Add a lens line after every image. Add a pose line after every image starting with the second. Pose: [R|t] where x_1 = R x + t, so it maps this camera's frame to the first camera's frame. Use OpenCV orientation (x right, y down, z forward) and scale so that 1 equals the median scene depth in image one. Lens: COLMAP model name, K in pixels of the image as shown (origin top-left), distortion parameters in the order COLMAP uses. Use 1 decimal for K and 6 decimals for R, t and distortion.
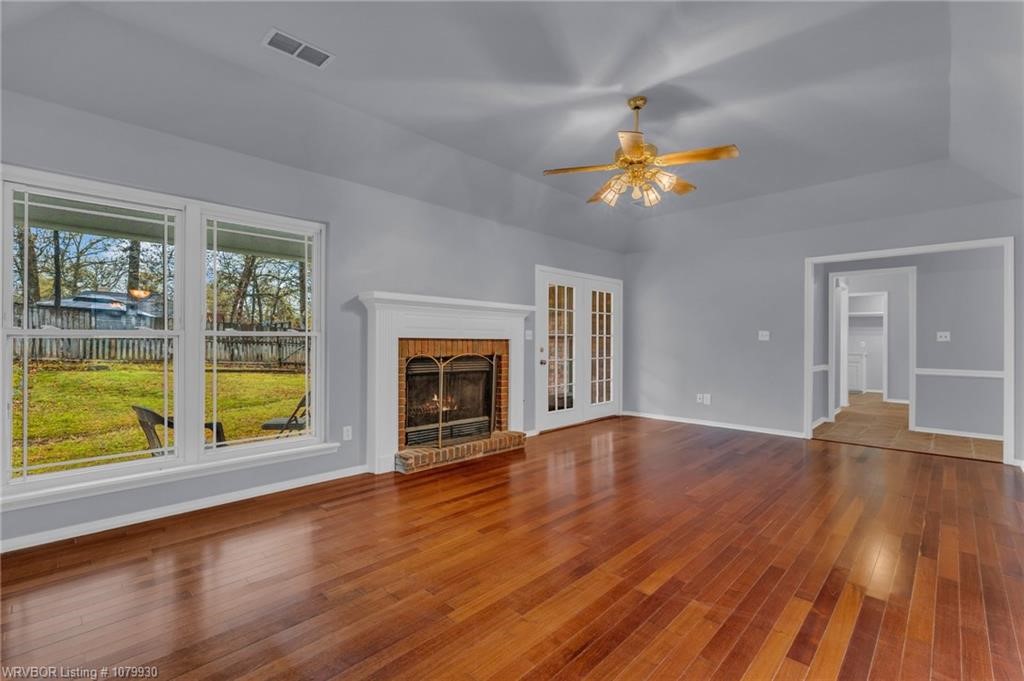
lens RADIAL K [[459.0, 0, 512.0], [0, 459.0, 334.9], [0, 0, 1]] dist [-0.000762, -0.000262]
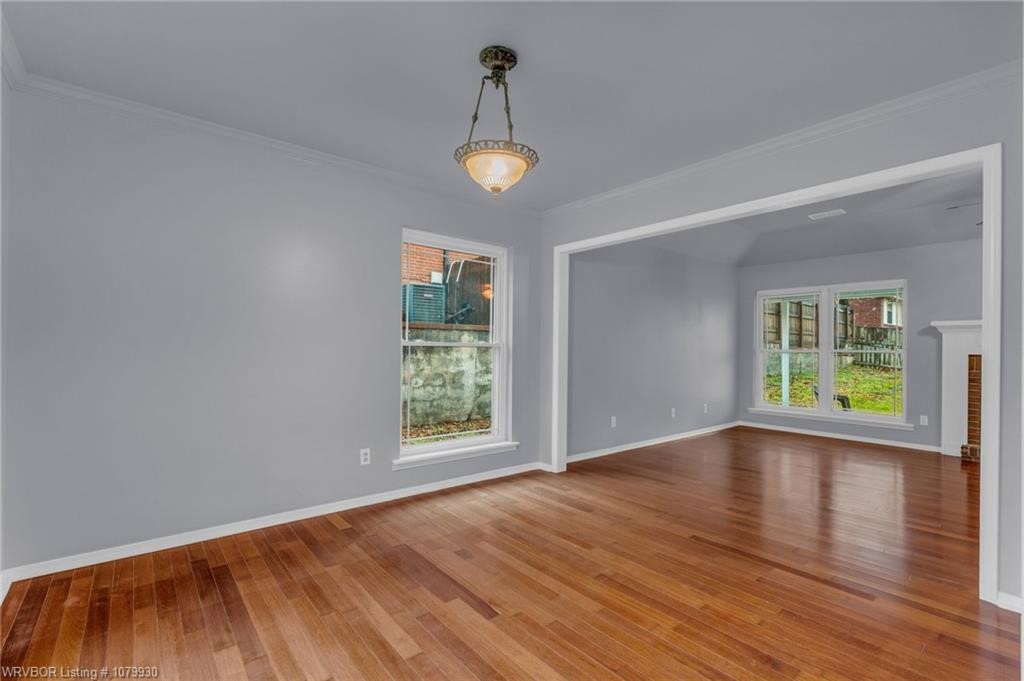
lens RADIAL K [[461.4, 0, 512.9], [0, 461.4, 345.8], [0, 0, 1]] dist [-0.000934, -0.000023]
pose [[-0.112271, -0.011718, -0.993608, 1.055851], [-0.003798, 0.999928, -0.011363, 0.001238], [0.993670, 0.002498, -0.112308, -0.101674]]
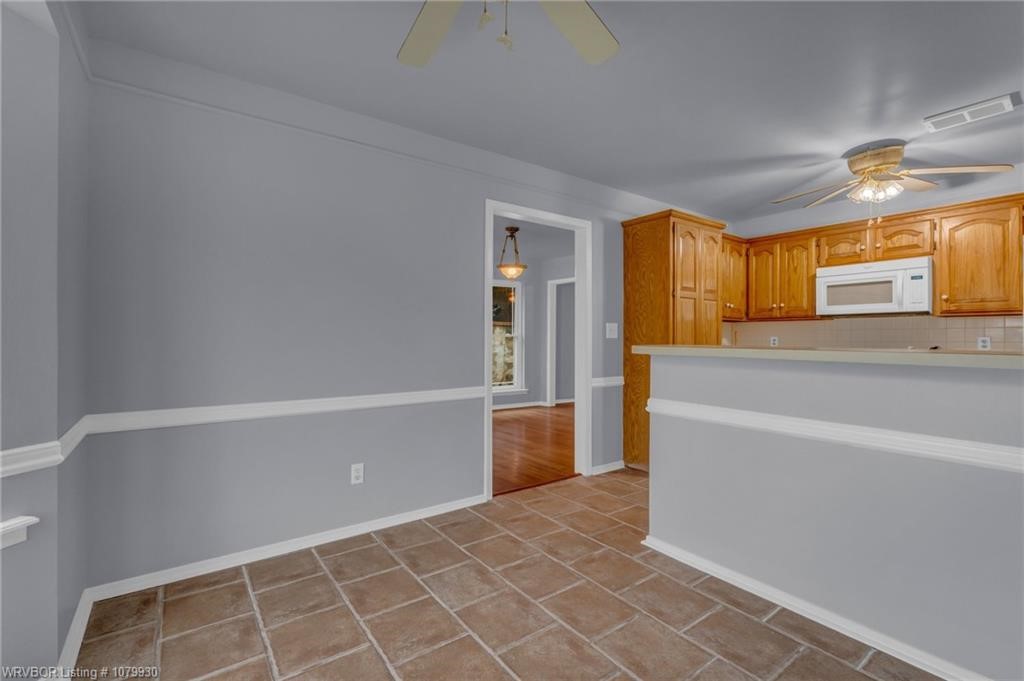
lens RADIAL K [[459.0, 0, 512.0], [0, 459.0, 334.9], [0, 0, 1]] dist [-0.000762, -0.000262]
pose [[-0.173703, -0.005744, -0.984781, 1.868421], [0.006021, 0.999958, -0.006895, -0.007156], [0.984780, -0.007127, -0.173661, 0.053557]]
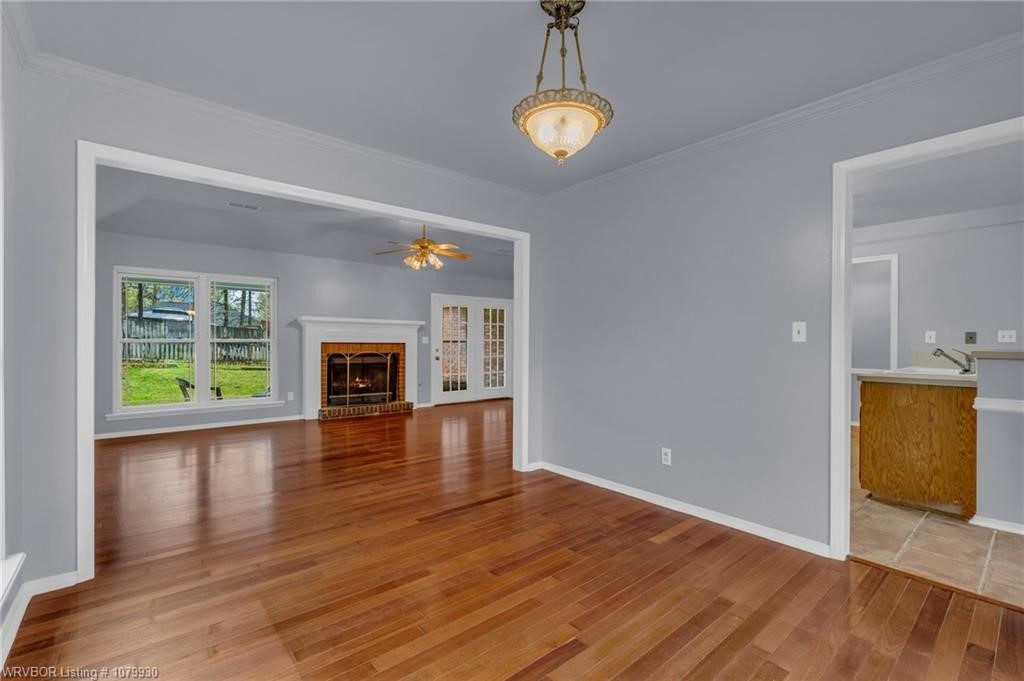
lens RADIAL K [[458.1, 0, 512.0], [0, 458.1, 340.5], [0, 0, 1]] dist [0.000291, -0.000097]
pose [[0.994978, -0.003974, -0.100011, 0.578533], [0.004452, 0.999980, 0.004551, -0.004722], [0.099991, -0.004974, 0.994976, -0.581321]]
